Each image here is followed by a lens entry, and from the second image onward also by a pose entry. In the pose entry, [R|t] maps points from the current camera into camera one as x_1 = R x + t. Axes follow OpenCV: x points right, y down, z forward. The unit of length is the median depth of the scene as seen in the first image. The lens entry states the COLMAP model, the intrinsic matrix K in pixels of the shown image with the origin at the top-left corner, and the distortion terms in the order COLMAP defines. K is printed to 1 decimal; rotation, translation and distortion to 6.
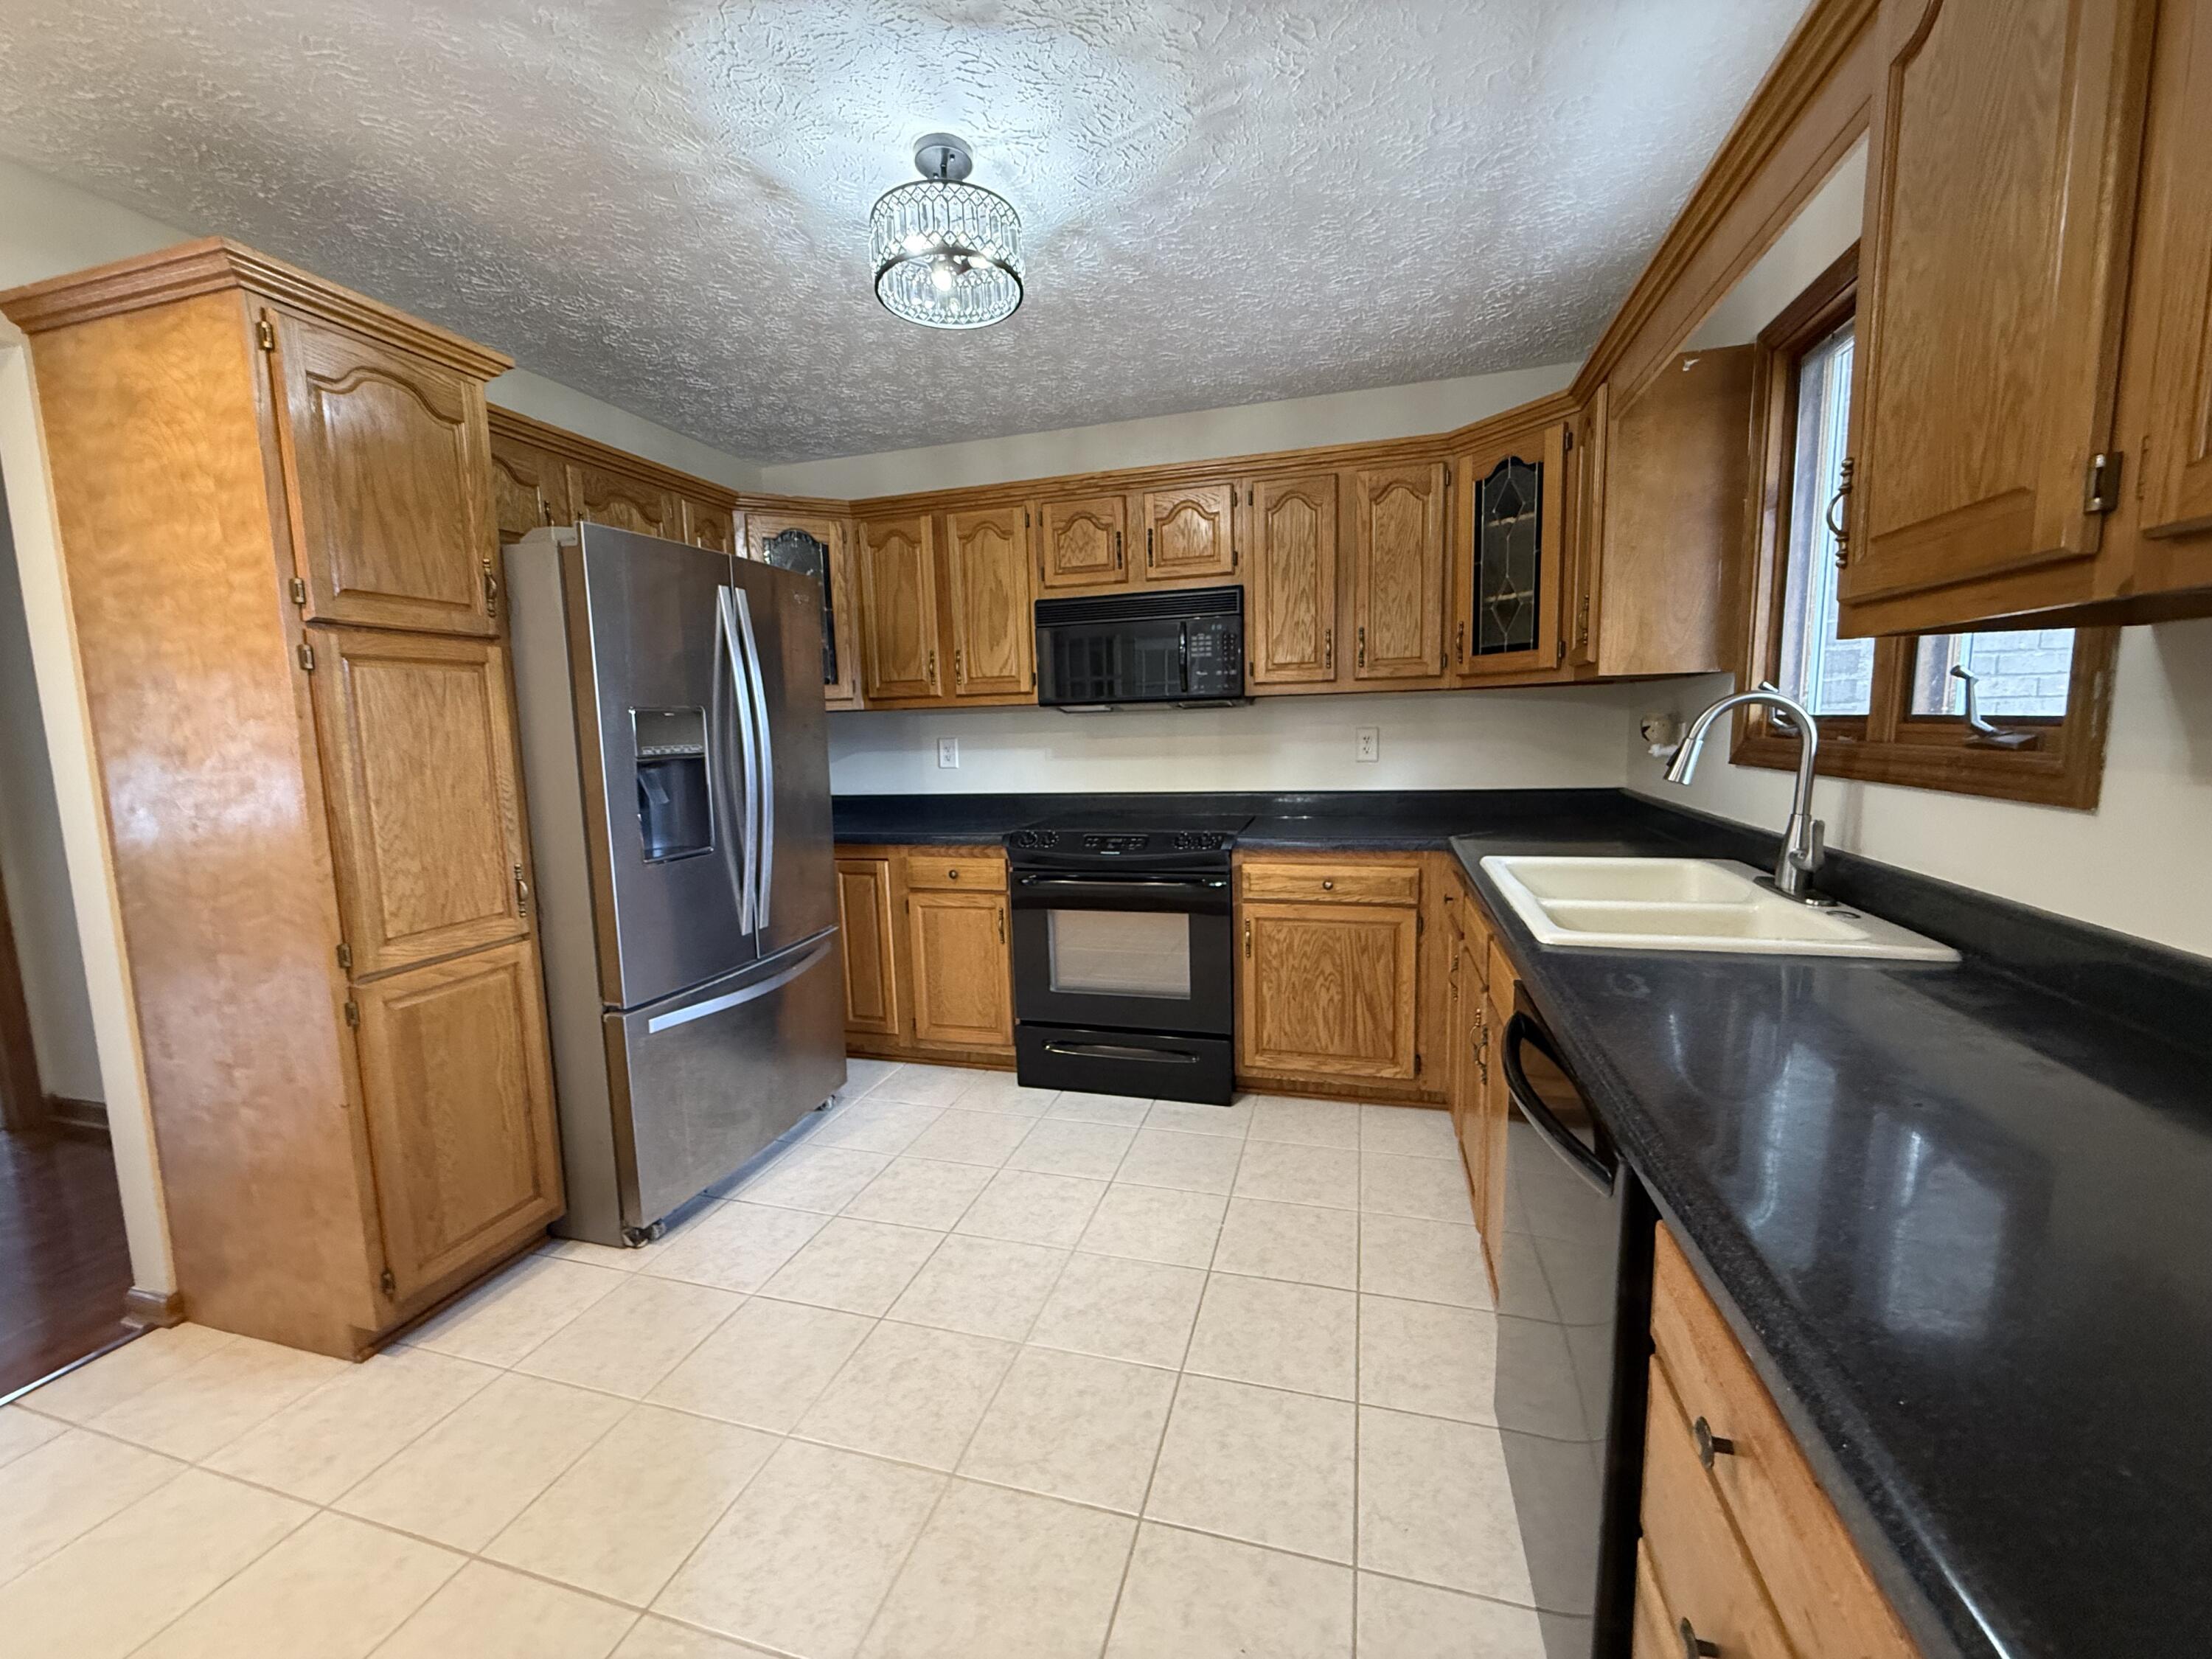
lens RADIAL K [[884.8, 0, 1103.9], [0, 884.8, 831.3], [0, 0, 1]] dist [-0.001059, 0.000456]
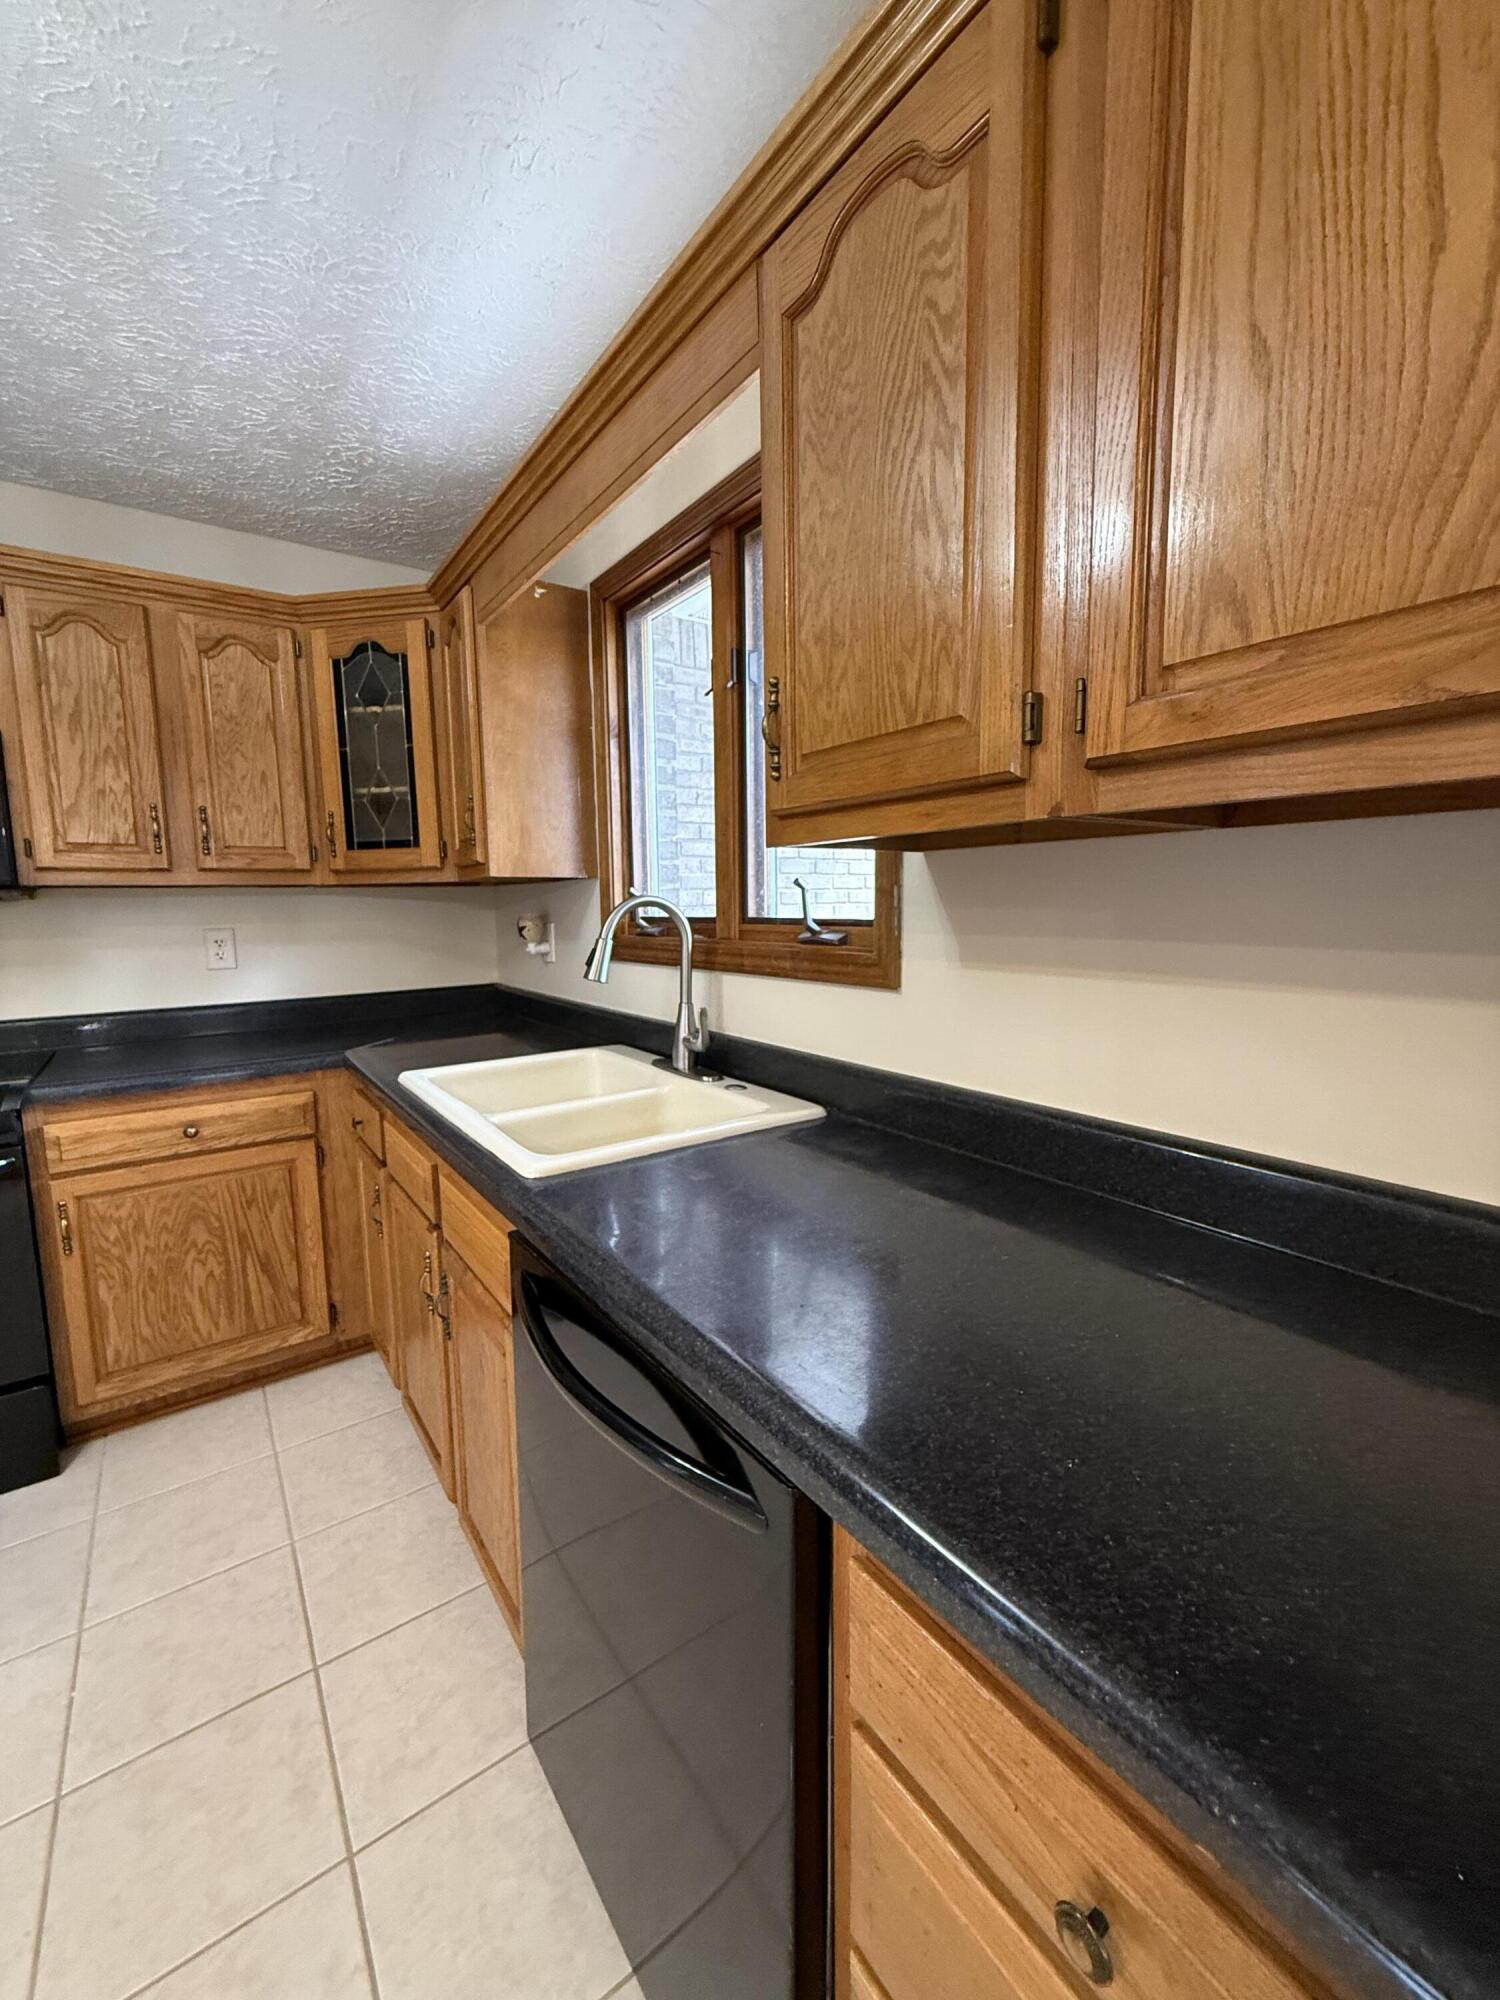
lens RADIAL K [[800.0, 0, 749.1], [0, 800.0, 996.2], [0, 0, 1]] dist [-0.001059, 0.000456]
pose [[0.618684, -0.072802, 0.782260, 0.015659], [0.095726, 0.995264, 0.016916, -0.022254], [-0.779786, 0.064417, 0.622723, 0.170383]]
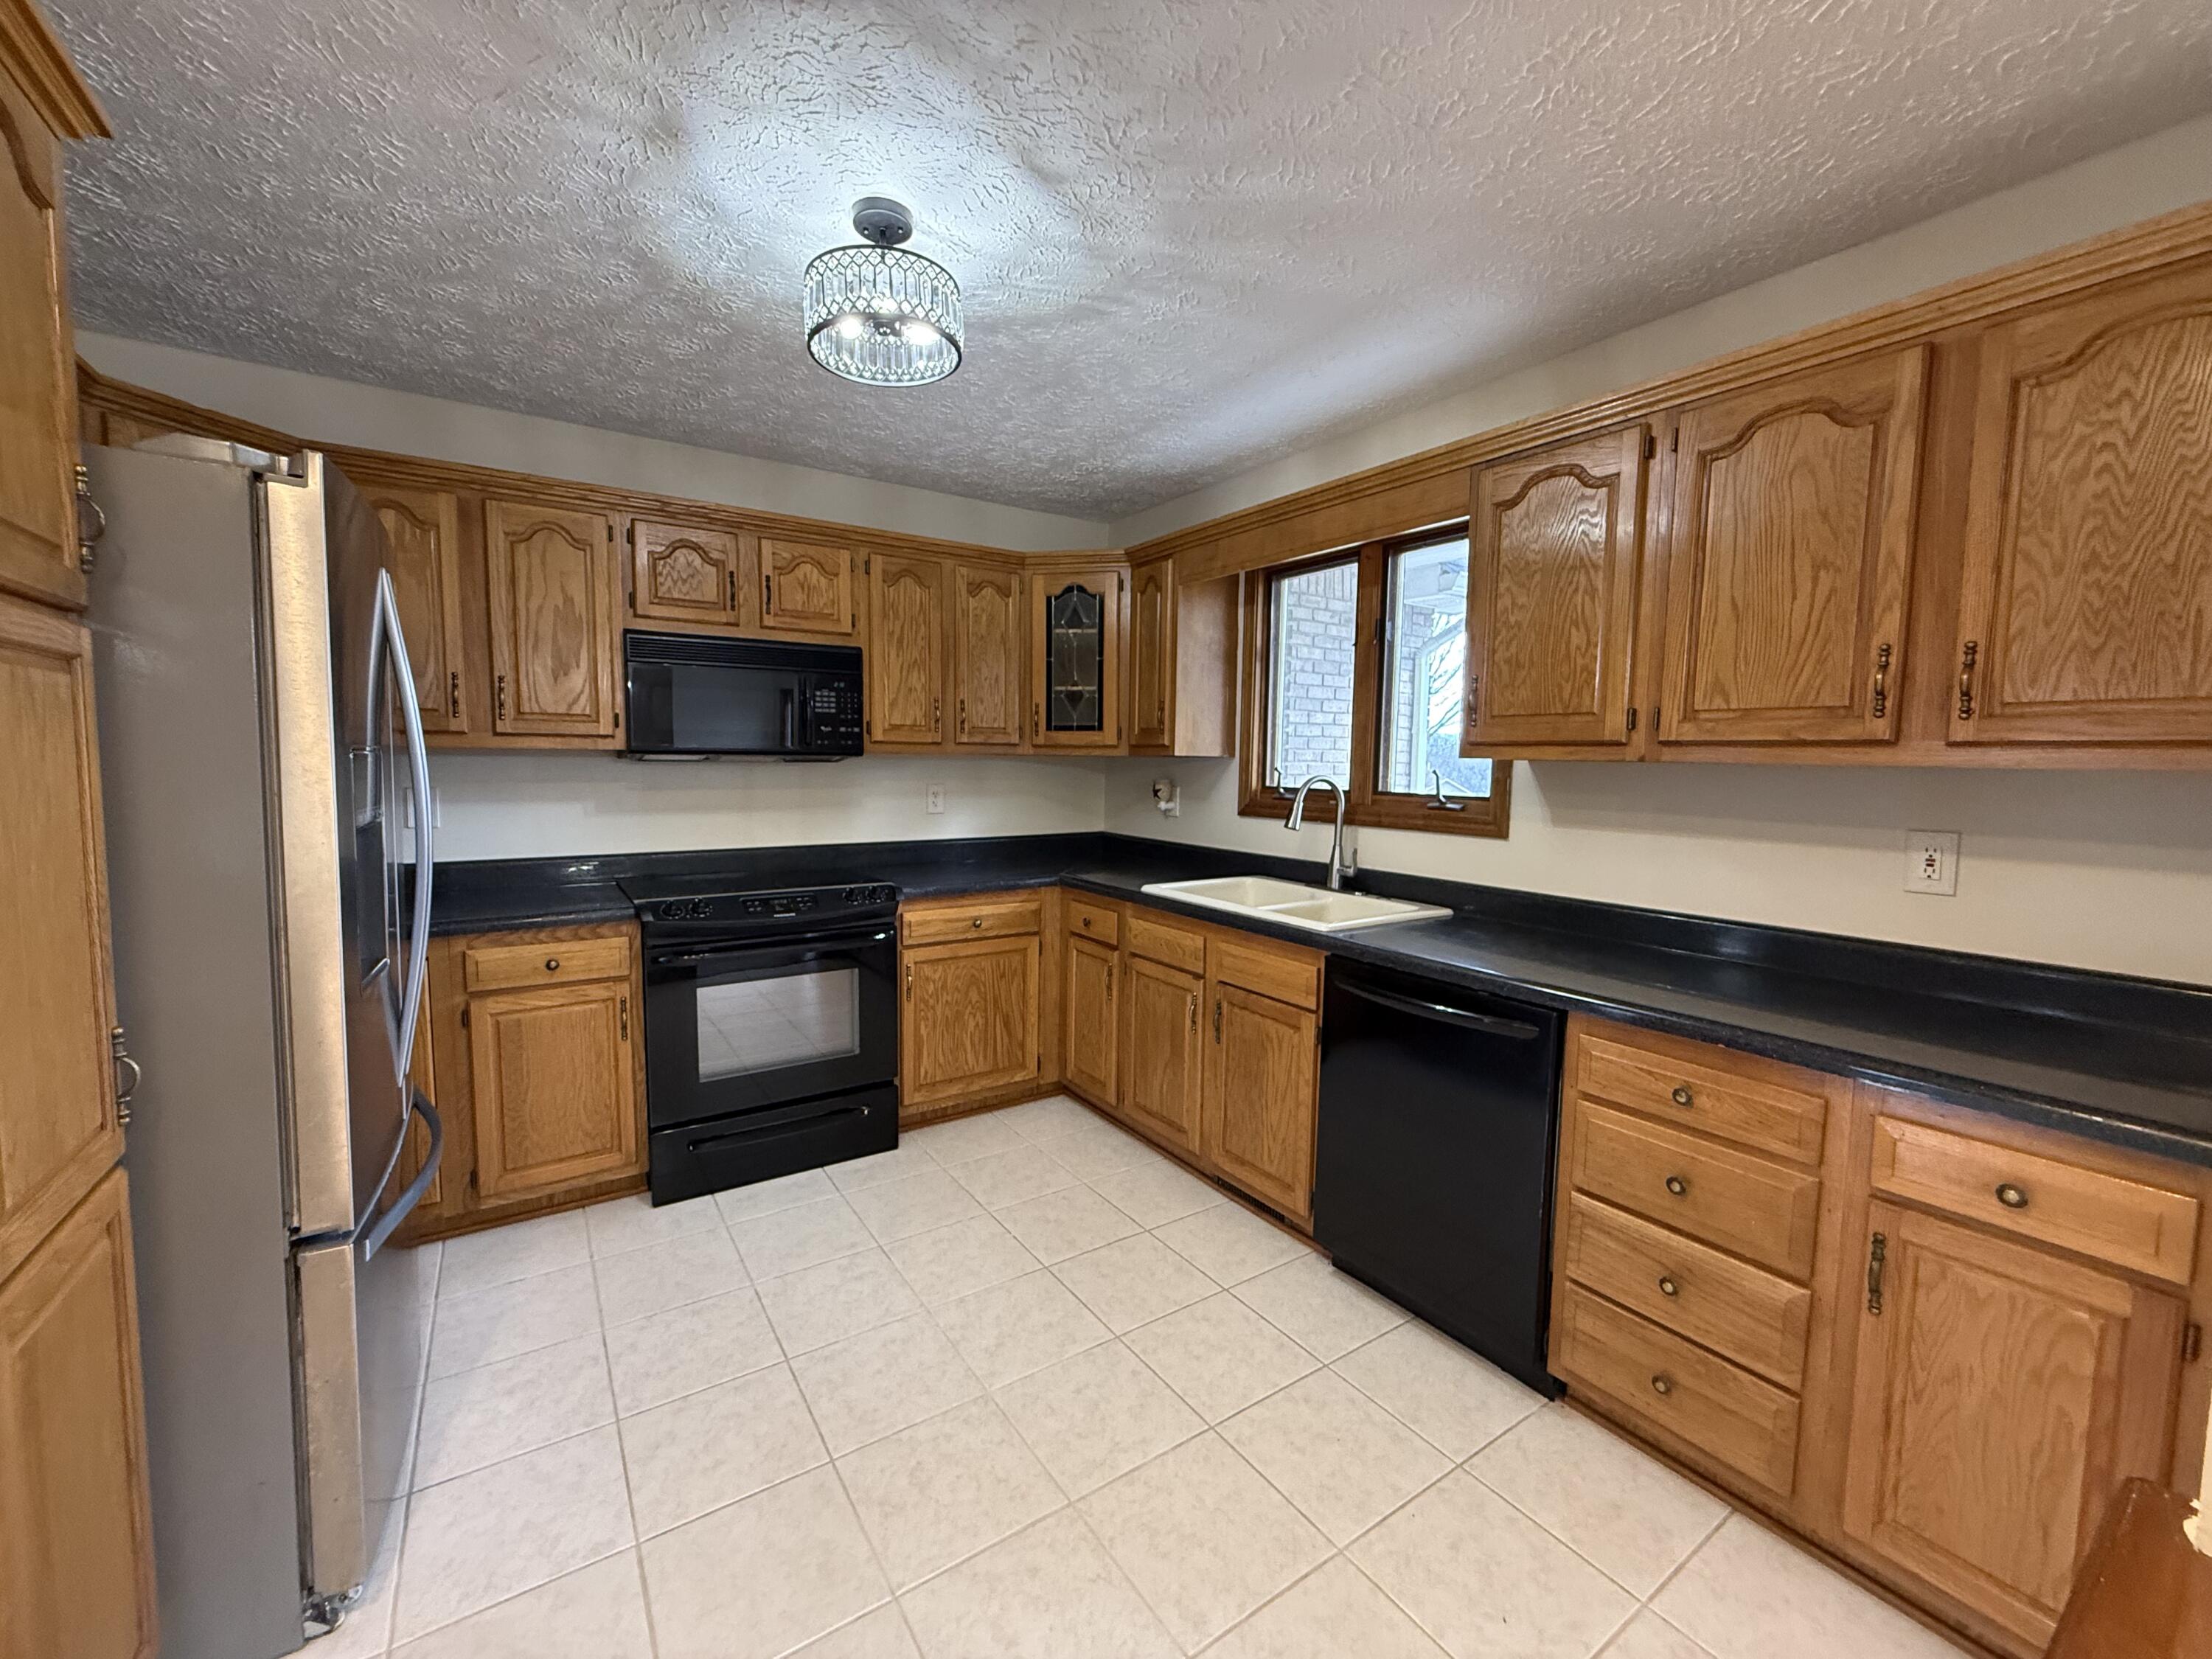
lens RADIAL K [[884.8, 0, 1102.4], [0, 884.8, 830.9], [0, 0, 1]] dist [-0.001059, 0.000456]
pose [[0.639993, -0.025945, 0.767943, -0.511307], [0.063131, 0.997826, -0.018900, -0.026602], [-0.765783, 0.060577, 0.640239, 0.136219]]
